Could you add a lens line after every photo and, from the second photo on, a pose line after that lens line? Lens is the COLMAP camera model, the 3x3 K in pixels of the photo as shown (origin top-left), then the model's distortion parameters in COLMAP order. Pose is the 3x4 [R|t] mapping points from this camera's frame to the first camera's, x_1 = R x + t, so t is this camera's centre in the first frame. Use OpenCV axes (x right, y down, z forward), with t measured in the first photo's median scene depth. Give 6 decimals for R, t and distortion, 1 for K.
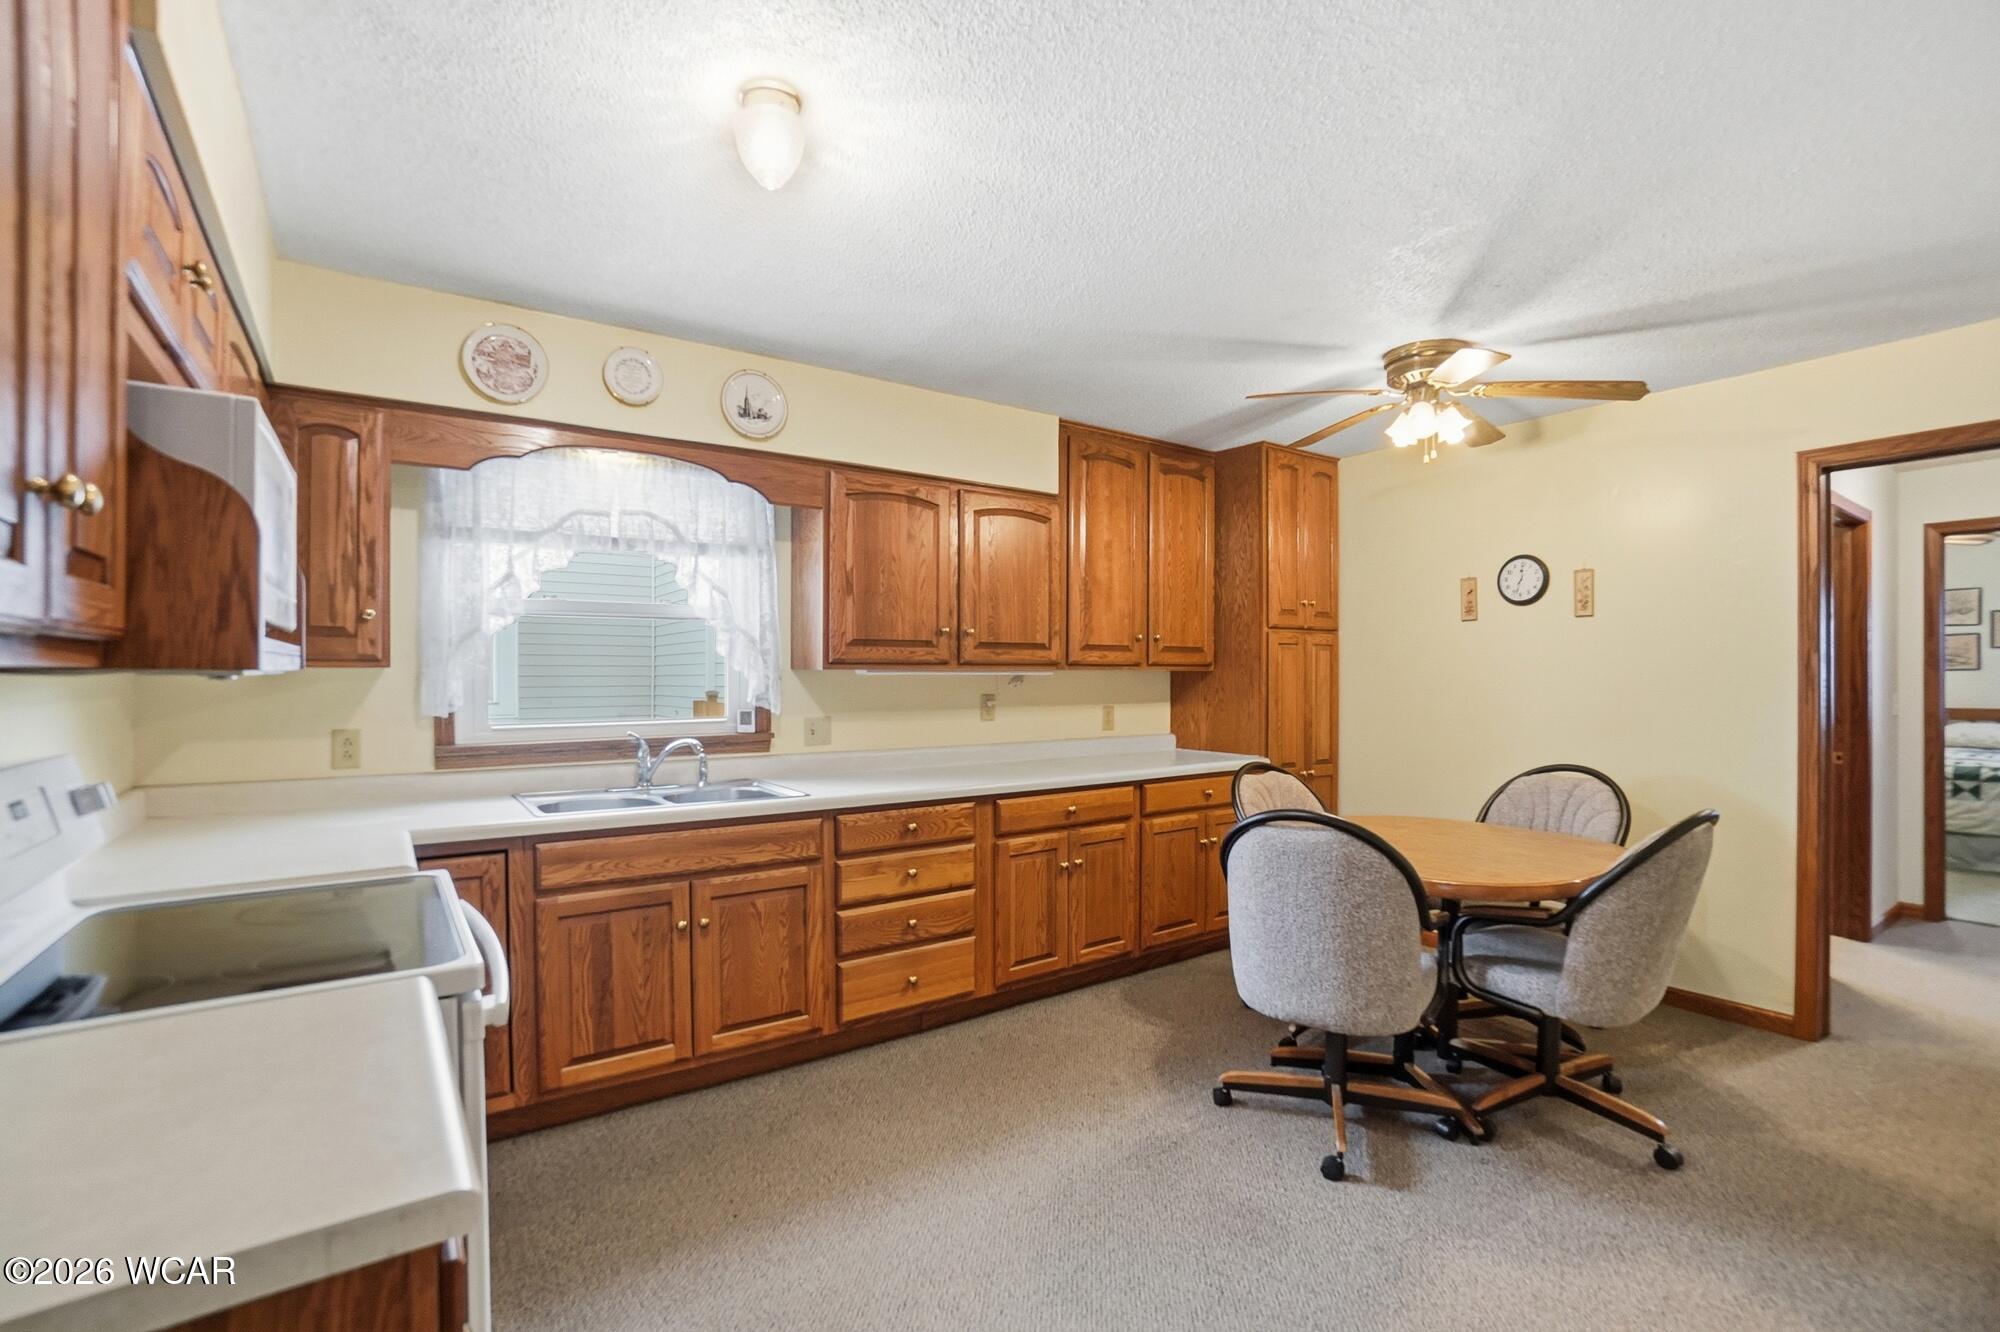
lens RADIAL K [[897.6, 0, 999.2], [0, 897.6, 678.8], [0, 0, 1]] dist [-0.056779, -0.000152]
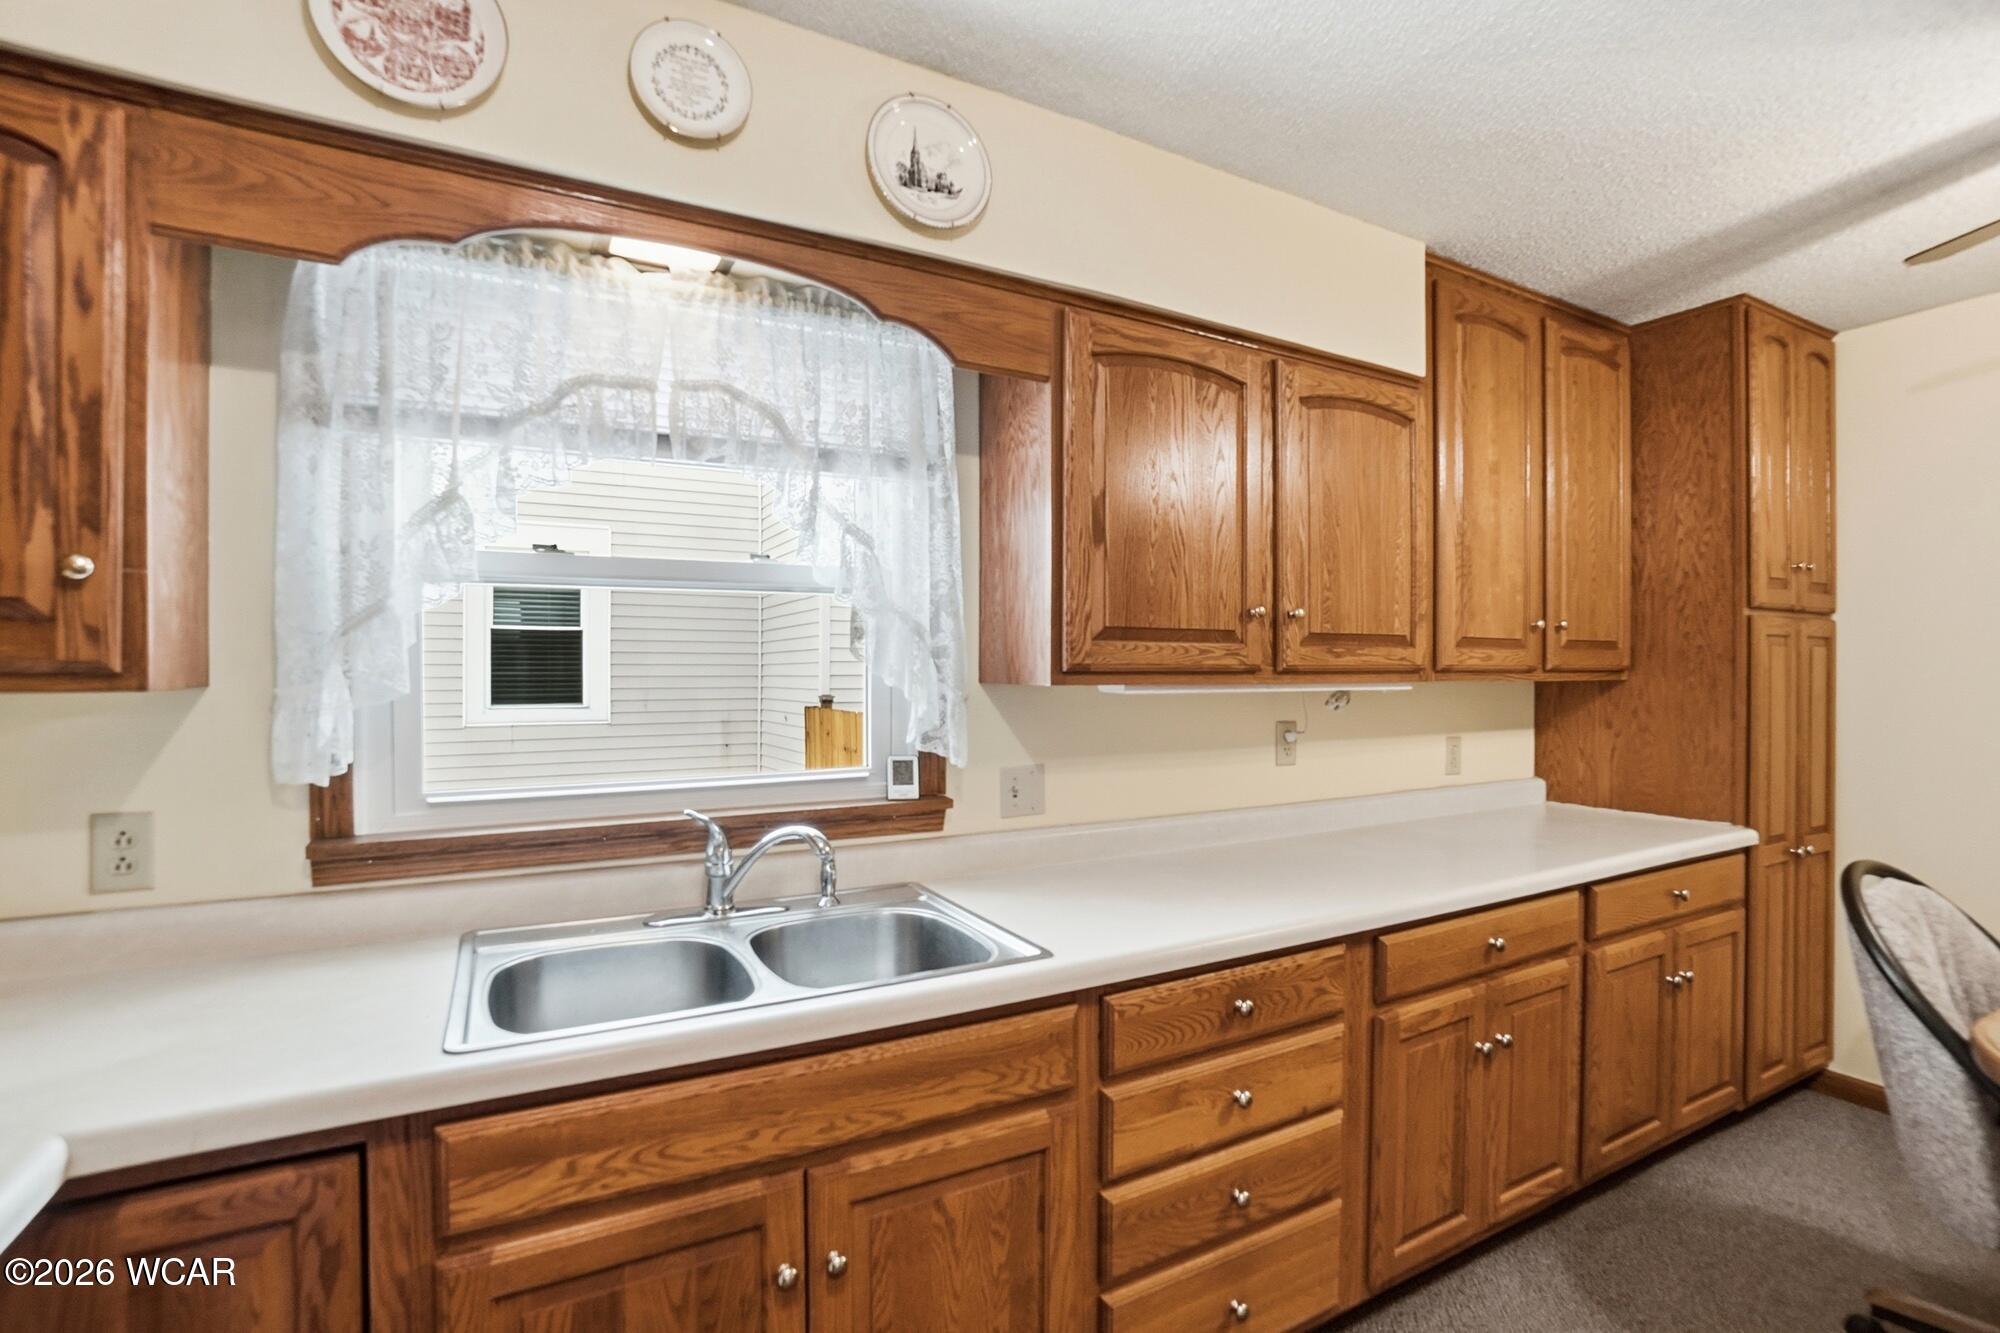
lens RADIAL K [[912.1, 0, 1000.0], [0, 912.1, 666.5], [0, 0, 1]] dist [-0.041874, 0.000665]
pose [[0.992899, -0.001220, -0.118952, -0.162998], [-0.000090, 0.999939, -0.011007, -0.015558], [0.118958, 0.010939, 0.992839, 0.465335]]
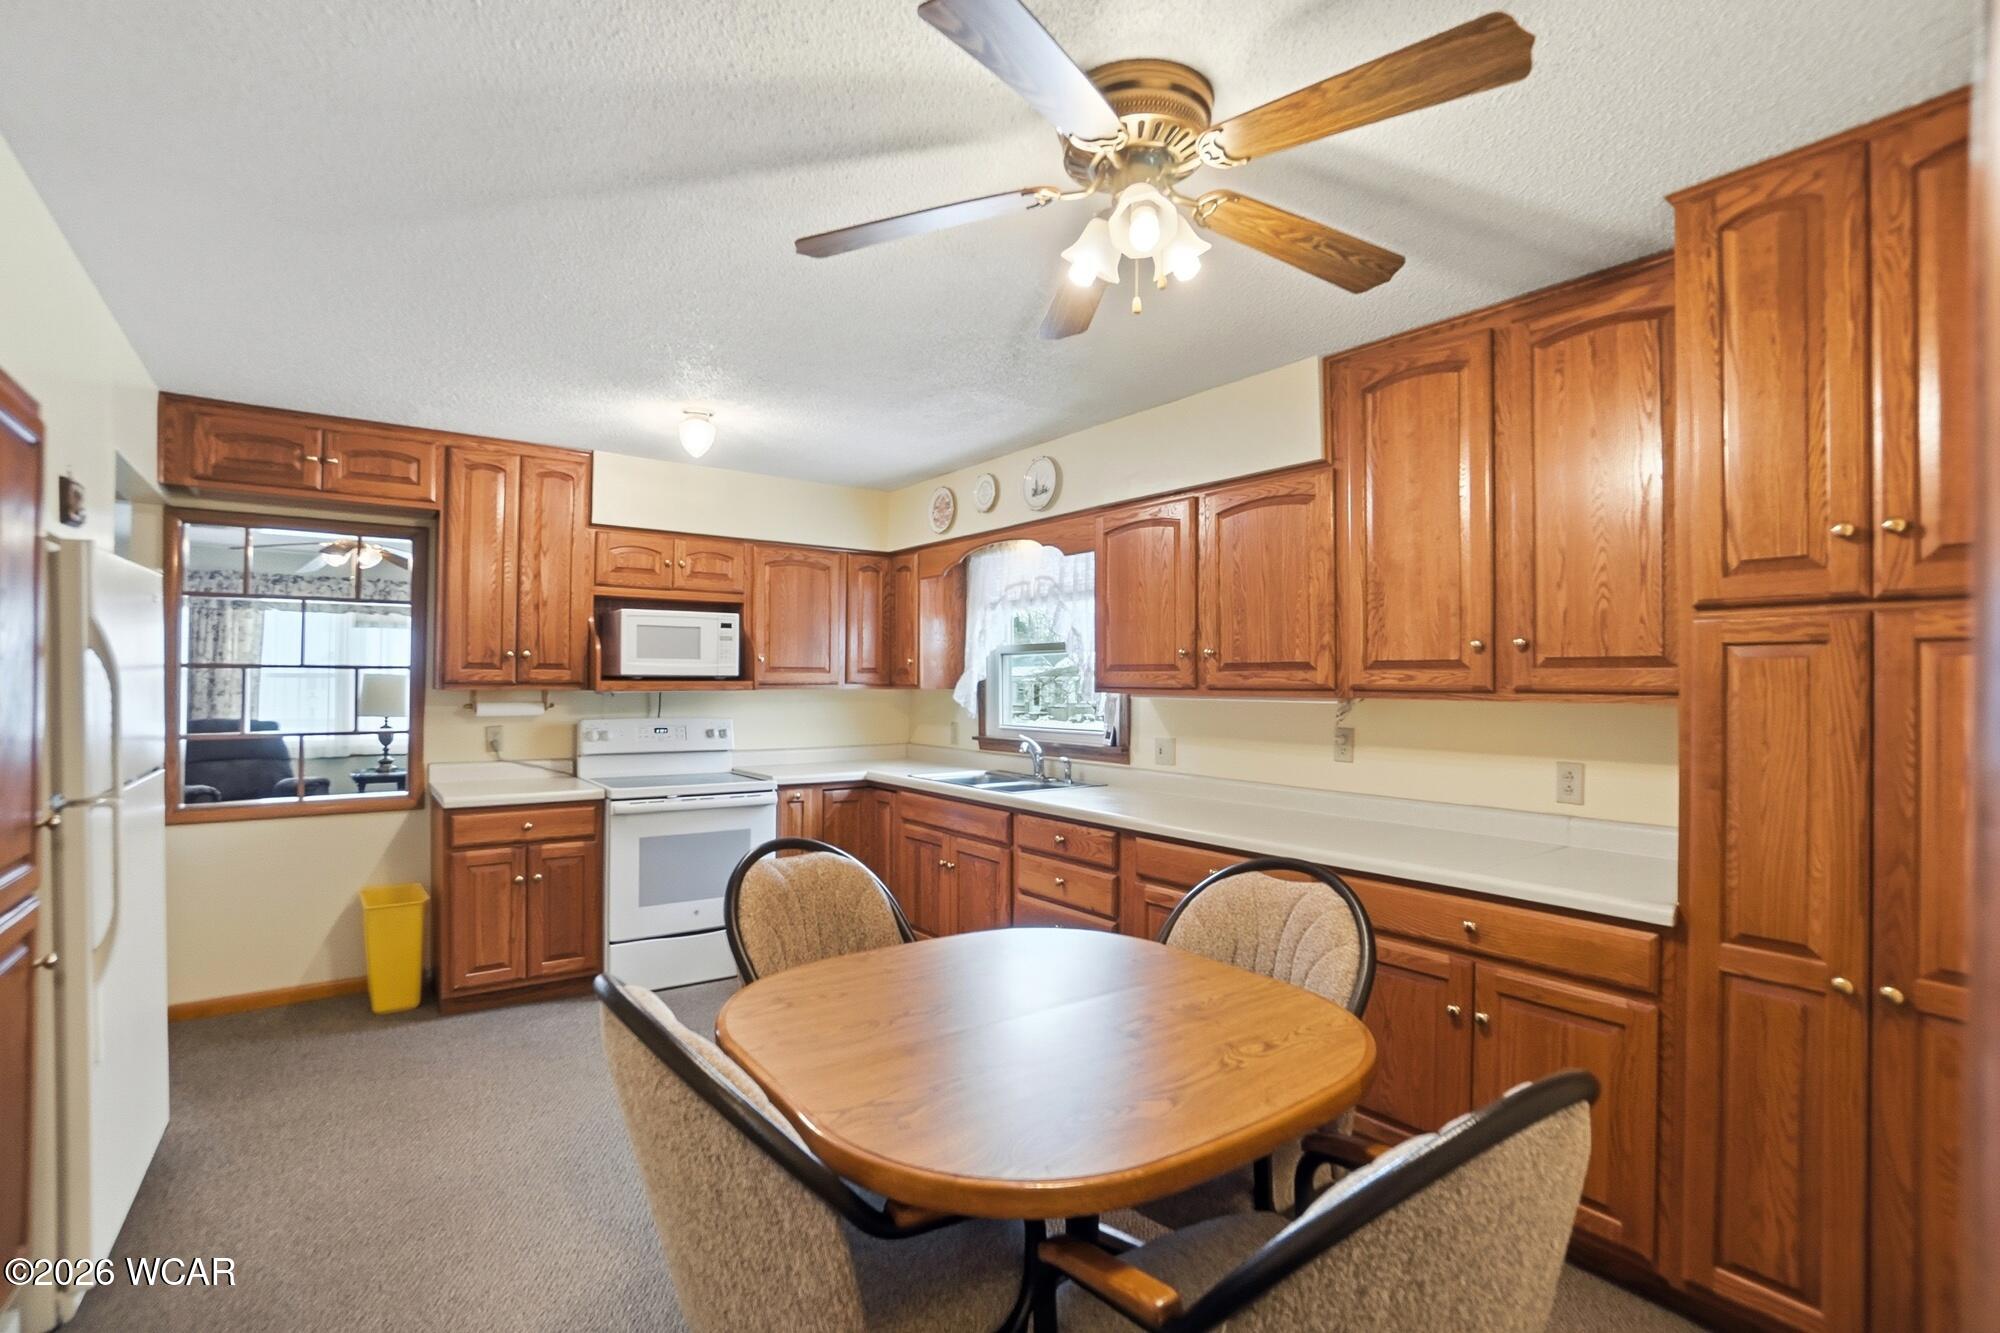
lens RADIAL K [[897.6, 0, 999.2], [0, 897.6, 679.3], [0, 0, 1]] dist [-0.056779, -0.000152]
pose [[0.028499, -0.004211, -0.999585, 0.933023], [-0.014883, 0.999878, -0.004637, -0.020531], [0.999483, 0.015009, 0.028432, 0.848227]]
